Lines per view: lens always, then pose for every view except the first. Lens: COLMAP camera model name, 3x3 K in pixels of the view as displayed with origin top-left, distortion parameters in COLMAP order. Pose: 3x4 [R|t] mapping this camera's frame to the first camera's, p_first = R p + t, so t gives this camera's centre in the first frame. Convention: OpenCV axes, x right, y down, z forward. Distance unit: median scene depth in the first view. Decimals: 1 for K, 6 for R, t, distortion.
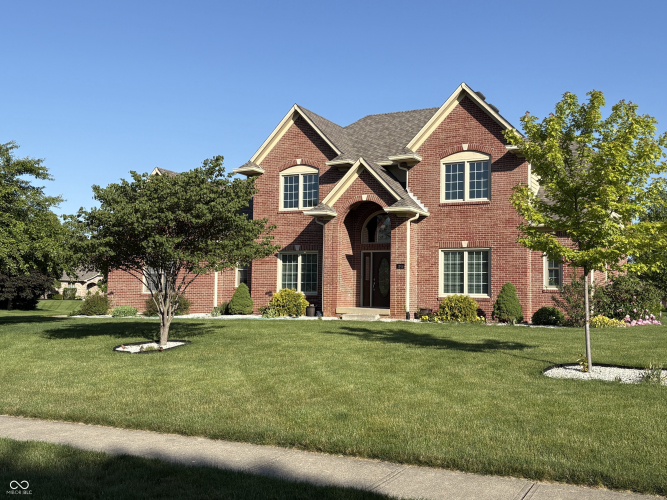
lens RADIAL K [[737.9, 0, 333.5], [0, 737.9, 250.0], [0, 0, 1]] dist [0.192748, -0.640927]
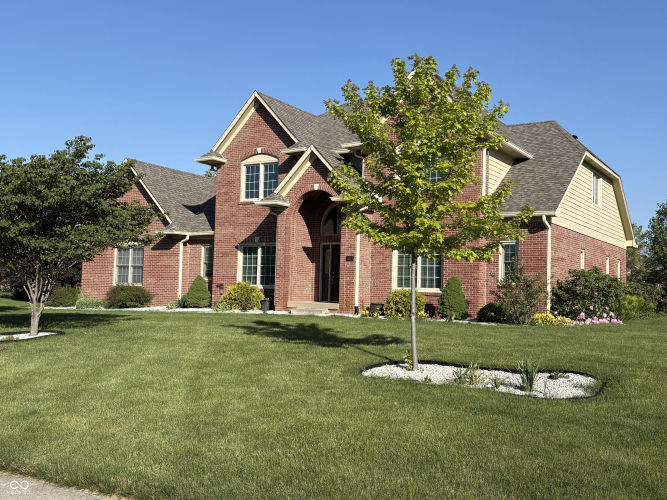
lens RADIAL K [[737.9, 0, 333.5], [0, 737.9, 250.0], [0, 0, 1]] dist [0.192748, -0.640927]
pose [[0.995494, 0.005563, -0.094659, 0.148973], [-0.005289, 0.999981, 0.003151, 0.007366], [0.094674, -0.002636, 0.995505, 0.047078]]
